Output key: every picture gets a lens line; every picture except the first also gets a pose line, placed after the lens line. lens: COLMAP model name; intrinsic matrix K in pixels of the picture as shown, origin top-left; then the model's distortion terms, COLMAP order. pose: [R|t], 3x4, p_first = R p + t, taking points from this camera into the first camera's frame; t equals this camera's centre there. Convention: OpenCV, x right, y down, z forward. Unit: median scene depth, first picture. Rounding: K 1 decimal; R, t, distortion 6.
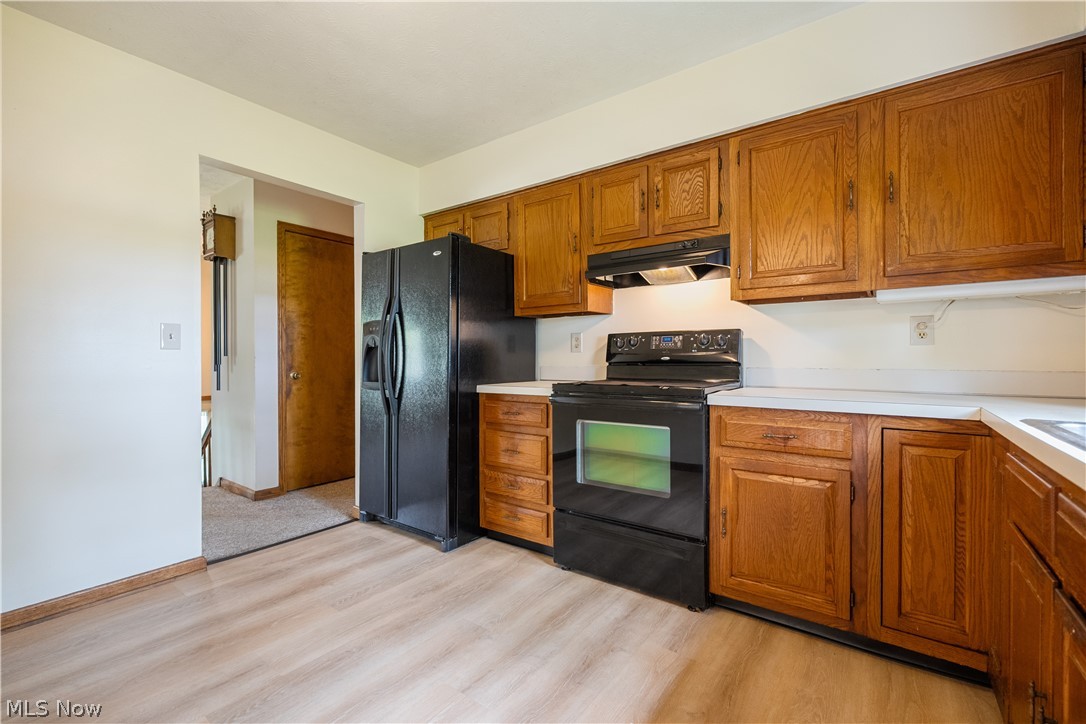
lens RADIAL K [[469.7, 0, 543.0], [0, 469.7, 362.0], [0, 0, 1]] dist [-0.014993, -0.000093]
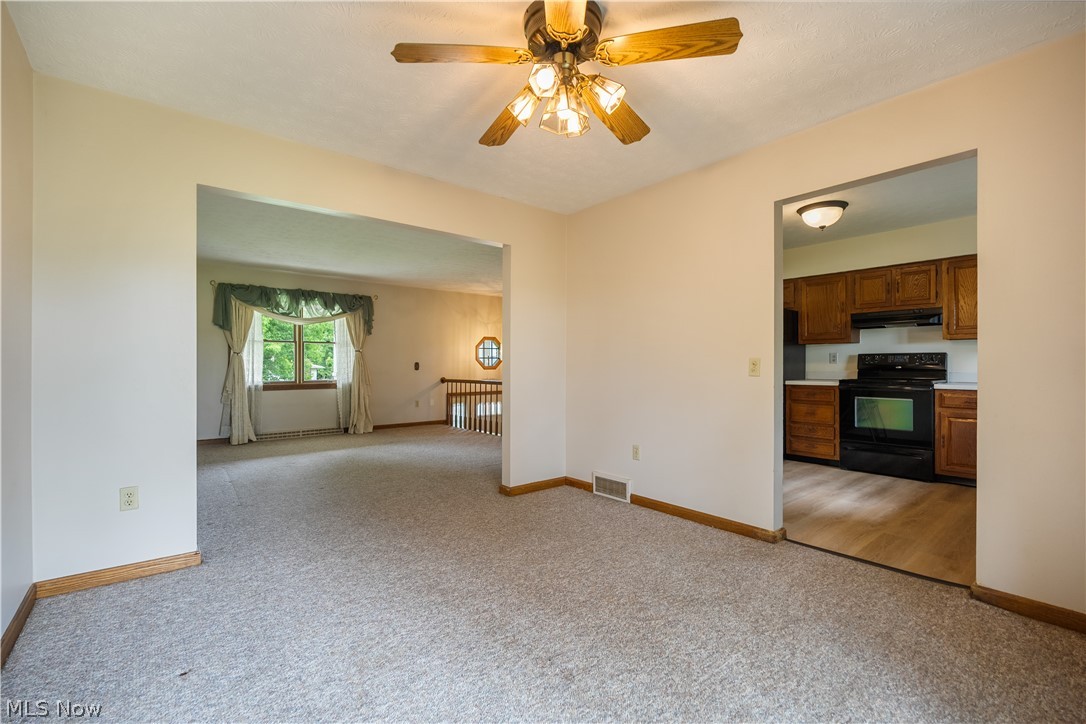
lens RADIAL K [[470.3, 0, 541.6], [0, 470.3, 363.8], [0, 0, 1]] dist [-0.004681, 0.000004]
pose [[0.969558, 0.003073, -0.244843, -0.738209], [-0.005589, 0.999938, -0.009582, 0.004690], [0.244798, 0.010659, 0.969516, -1.309369]]
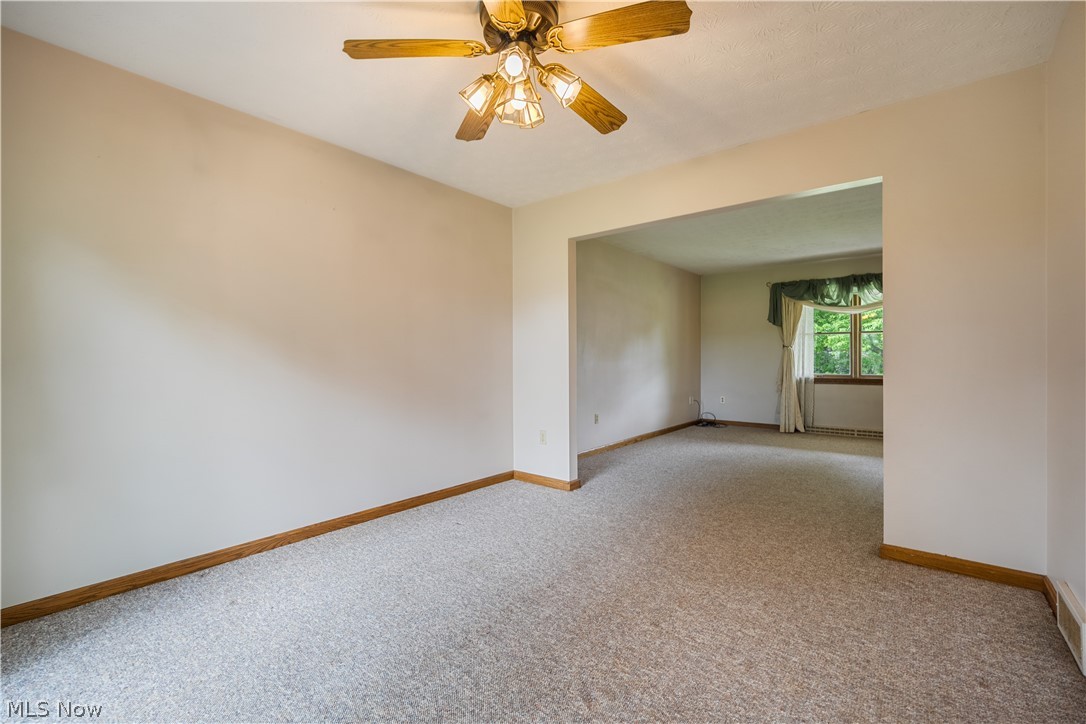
lens RADIAL K [[473.2, 0, 540.4], [0, 473.2, 359.5], [0, 0, 1]] dist [-0.002885, -0.000519]
pose [[-0.051532, 0.005148, -0.998658, -0.114070], [-0.004779, 0.999974, 0.005401, -0.003941], [0.998660, 0.005051, -0.051506, -0.456754]]
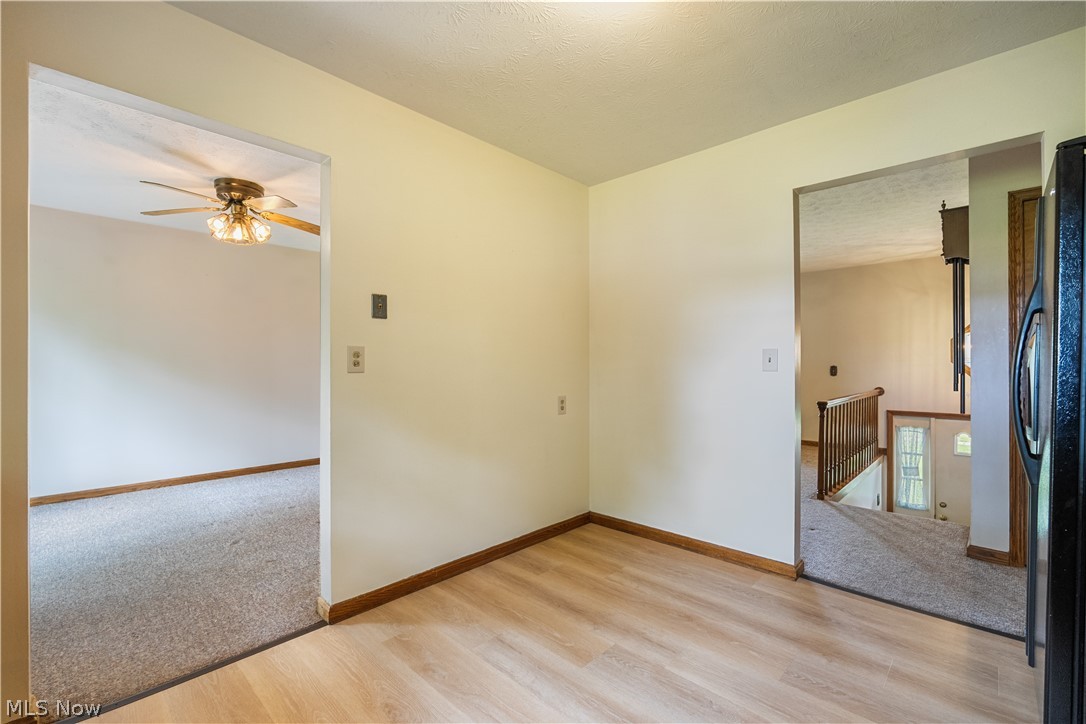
lens RADIAL K [[470.3, 0, 541.6], [0, 470.3, 363.8], [0, 0, 1]] dist [-0.004681, 0.000004]
pose [[-0.129131, 0.003903, -0.991620, 0.418570], [-0.008337, 0.999953, 0.005021, -0.046780], [0.991593, 0.008915, -0.129092, 0.582183]]
